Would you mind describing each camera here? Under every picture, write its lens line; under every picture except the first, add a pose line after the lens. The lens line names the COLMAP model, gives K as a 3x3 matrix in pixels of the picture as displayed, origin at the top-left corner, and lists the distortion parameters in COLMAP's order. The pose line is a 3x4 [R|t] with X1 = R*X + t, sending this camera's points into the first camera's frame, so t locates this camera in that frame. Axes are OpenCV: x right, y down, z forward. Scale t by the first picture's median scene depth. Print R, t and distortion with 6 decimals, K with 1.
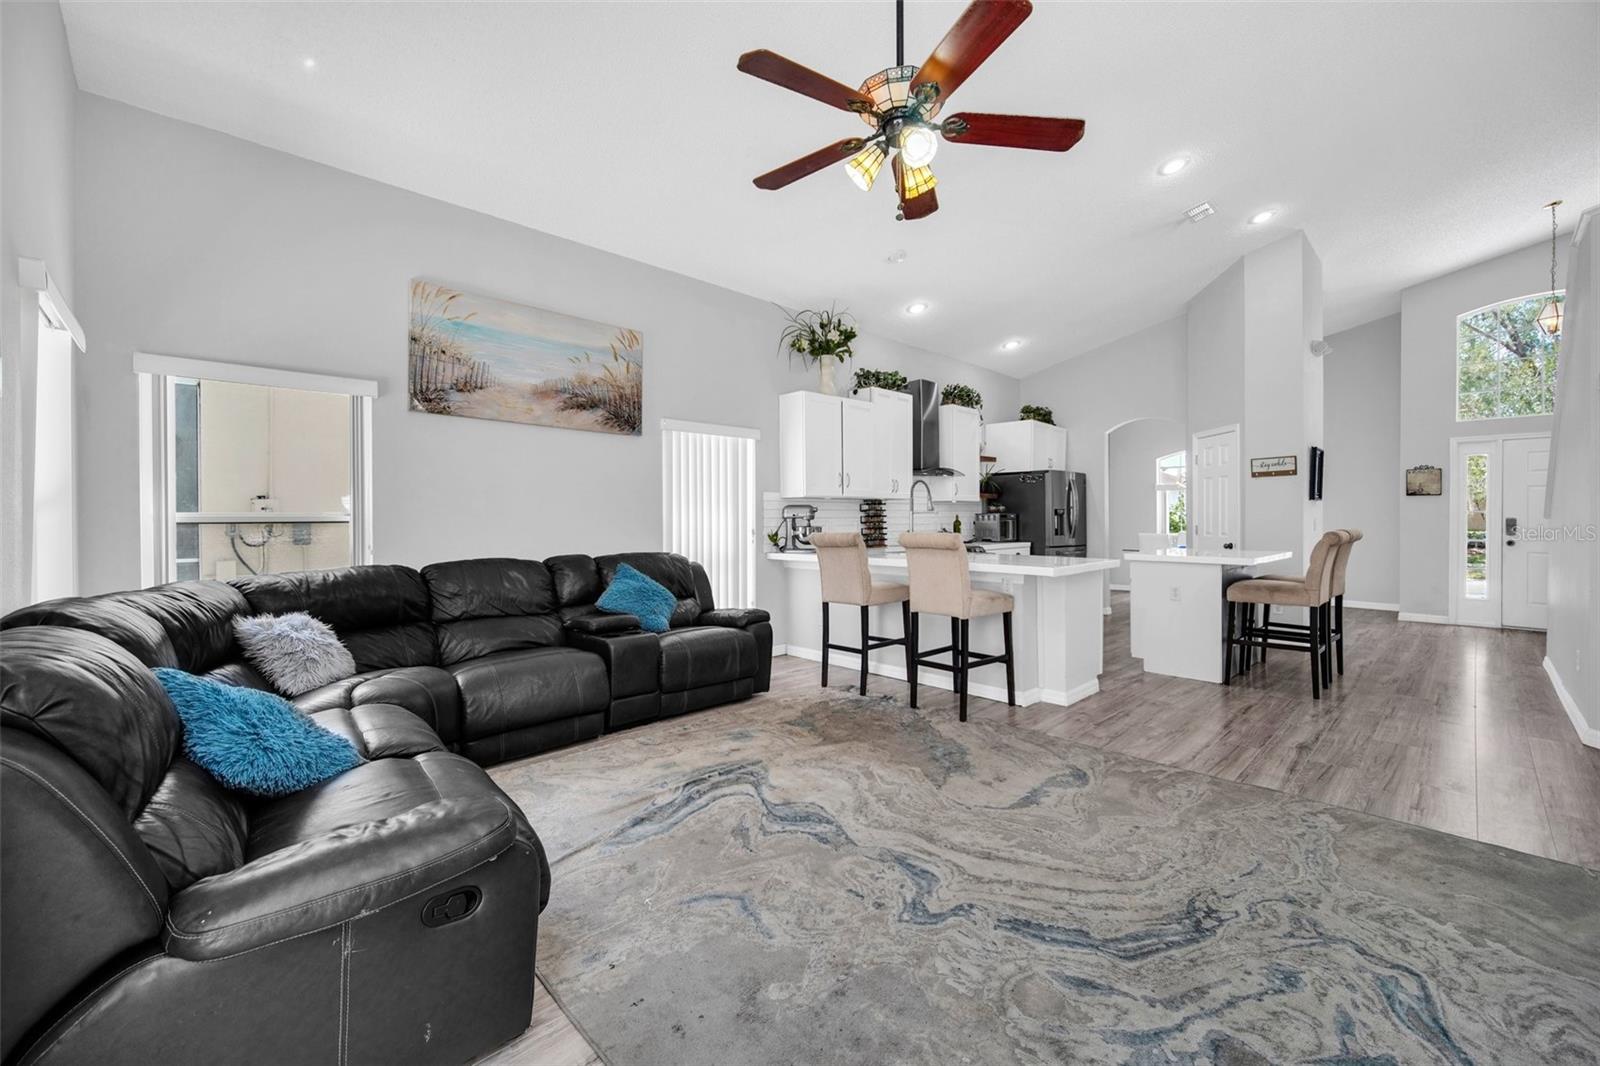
lens RADIAL K [[637.9, 0, 804.7], [0, 637.9, 523.0], [0, 0, 1]] dist [-0.003146, -0.000245]
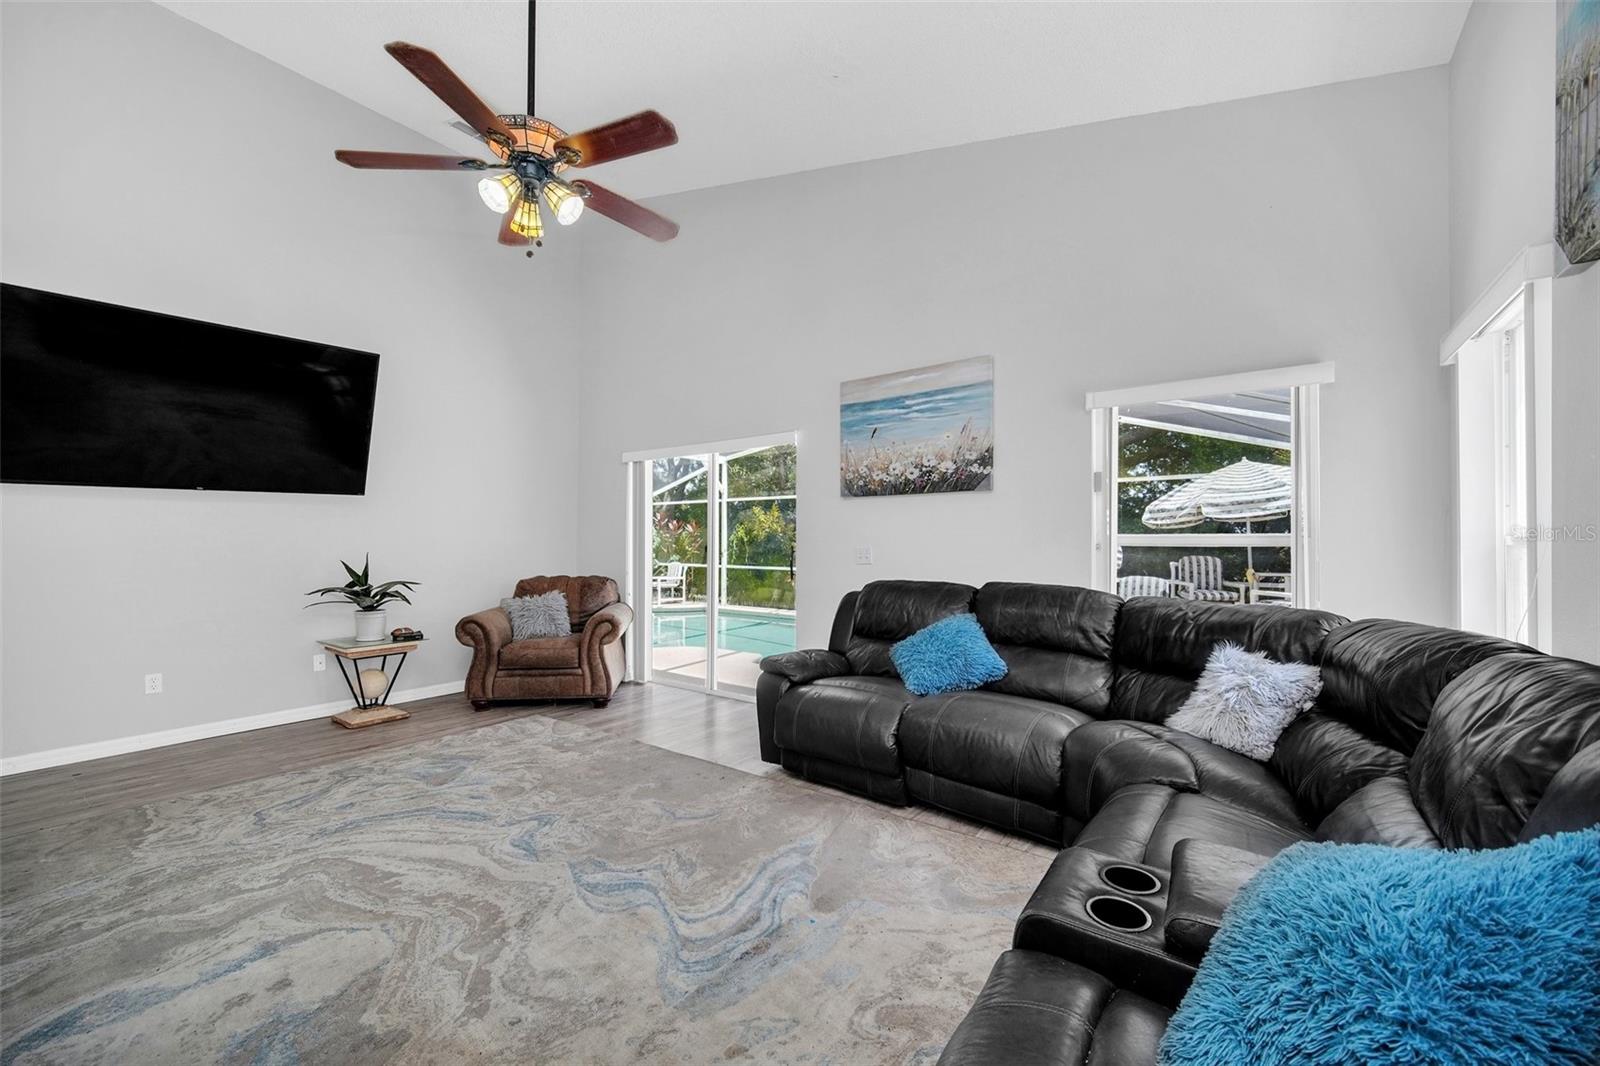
lens RADIAL K [[630.5, 0, 794.0], [0, 630.5, 536.0], [0, 0, 1]] dist [-0.001616, -0.000074]
pose [[-0.985799, -0.003756, -0.167889, -0.056947], [-0.002942, 0.999983, -0.005095, -0.004377], [0.167905, -0.004529, -0.985793, 1.128989]]
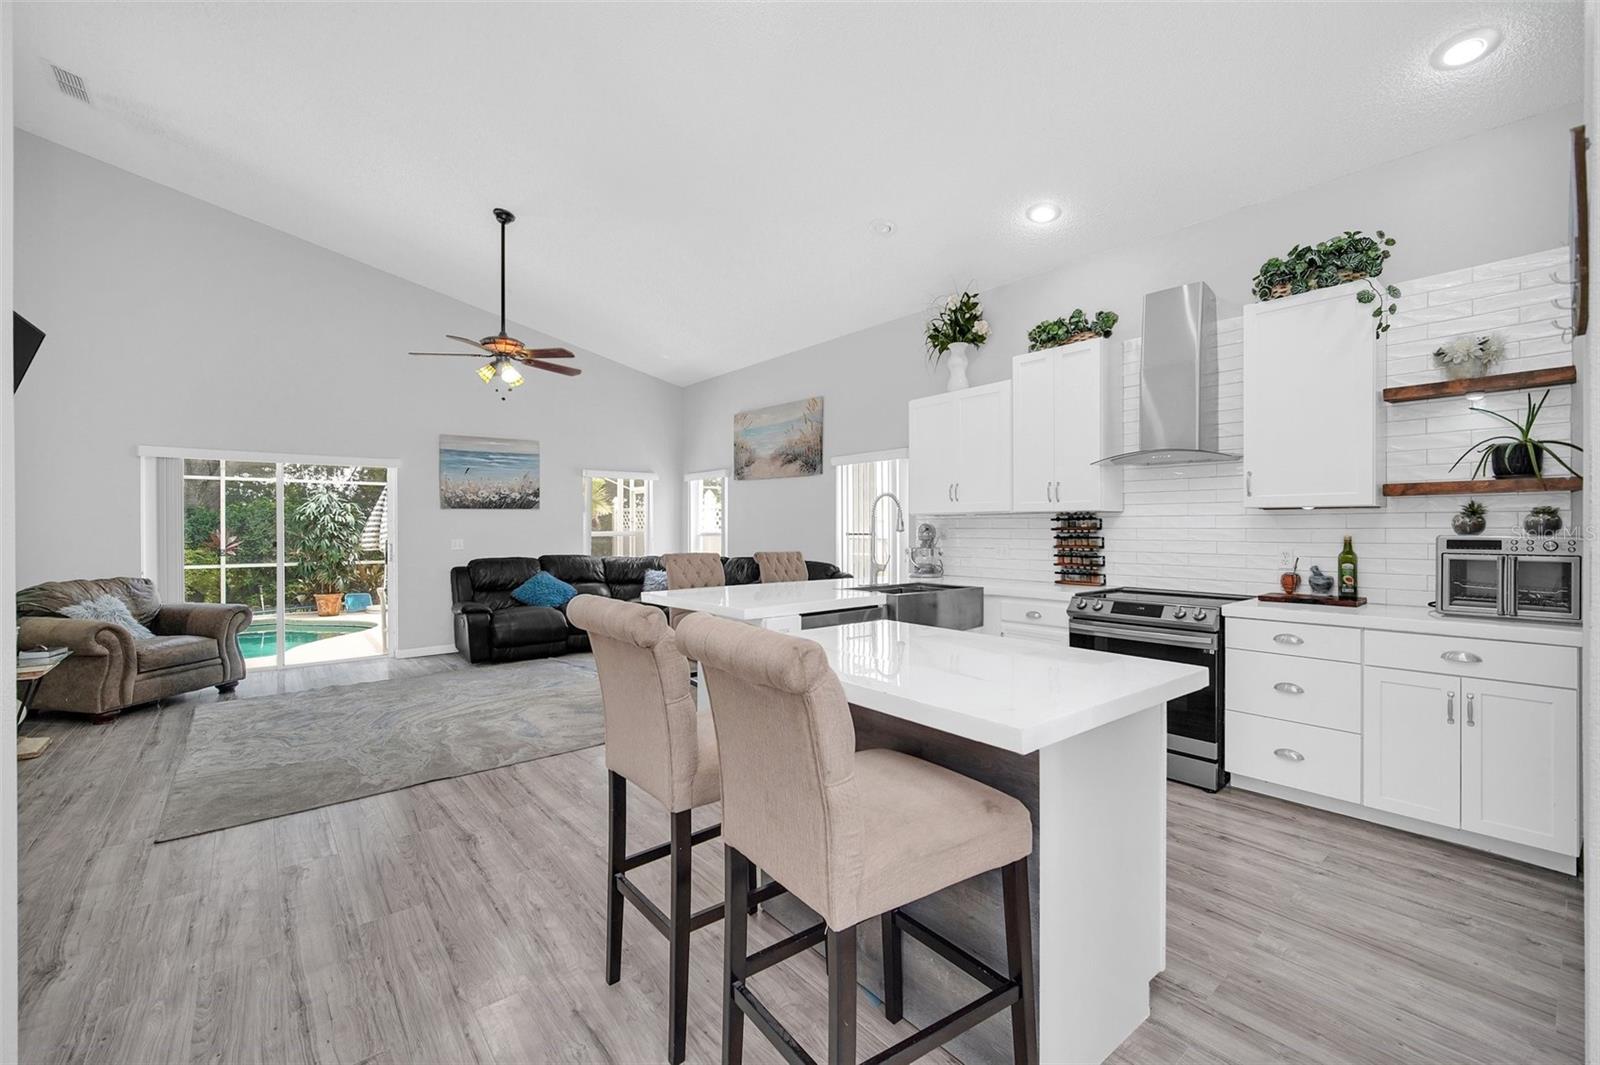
lens RADIAL K [[667.2, 0, 800.0], [0, 667.2, 532.5], [0, 0, 1]] dist [-0.004394, -0.000241]
pose [[-0.072928, 0.012253, -0.997262, 1.251192], [-0.005481, 0.999905, 0.012686, -0.035386], [0.997322, 0.006391, -0.072854, 1.165863]]
